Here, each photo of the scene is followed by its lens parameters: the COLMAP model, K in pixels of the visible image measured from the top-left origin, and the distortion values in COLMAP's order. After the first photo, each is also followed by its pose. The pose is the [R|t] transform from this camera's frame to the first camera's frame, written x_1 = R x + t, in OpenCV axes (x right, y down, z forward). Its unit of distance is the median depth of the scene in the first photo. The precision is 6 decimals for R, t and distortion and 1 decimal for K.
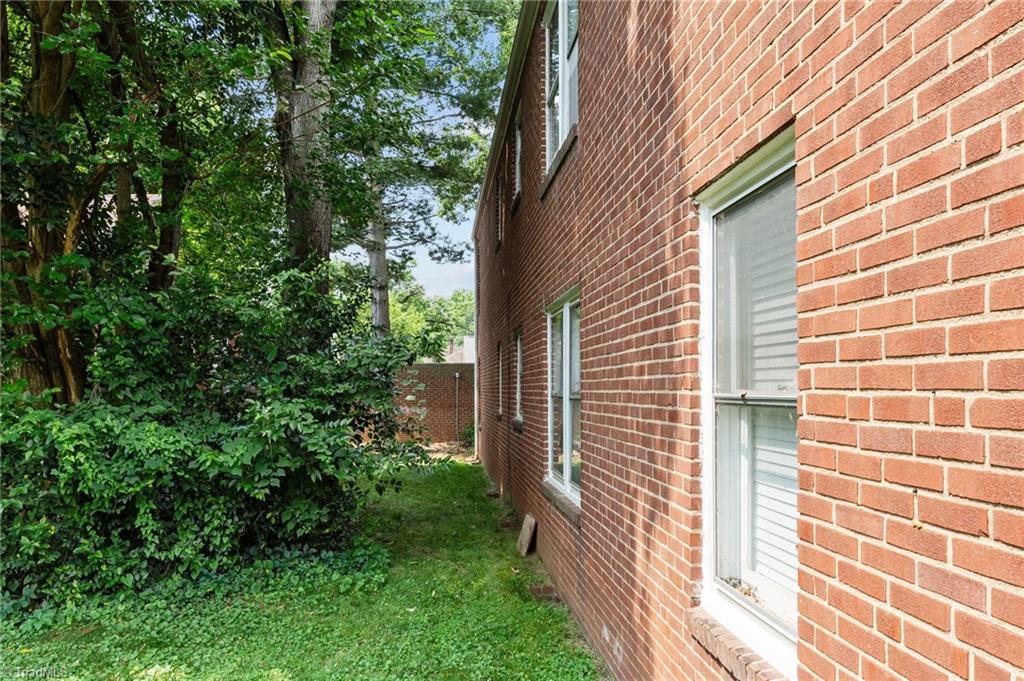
lens RADIAL K [[712.8, 0, 517.7], [0, 712.8, 380.5], [0, 0, 1]] dist [-0.005785, -0.000102]
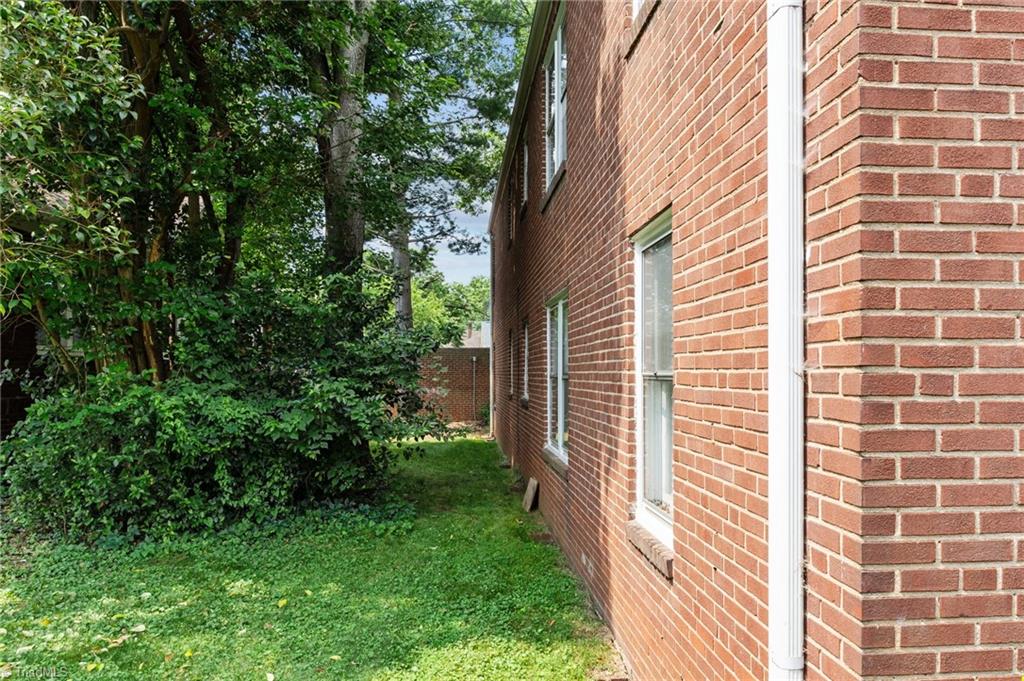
lens RADIAL K [[712.8, 0, 516.8], [0, 712.8, 368.6], [0, 0, 1]] dist [-0.005785, -0.000102]
pose [[0.999619, 0.002271, -0.027521, 0.029019], [-0.002091, 0.999976, 0.006540, 0.000446], [0.027535, -0.006480, 0.999600, -0.236801]]
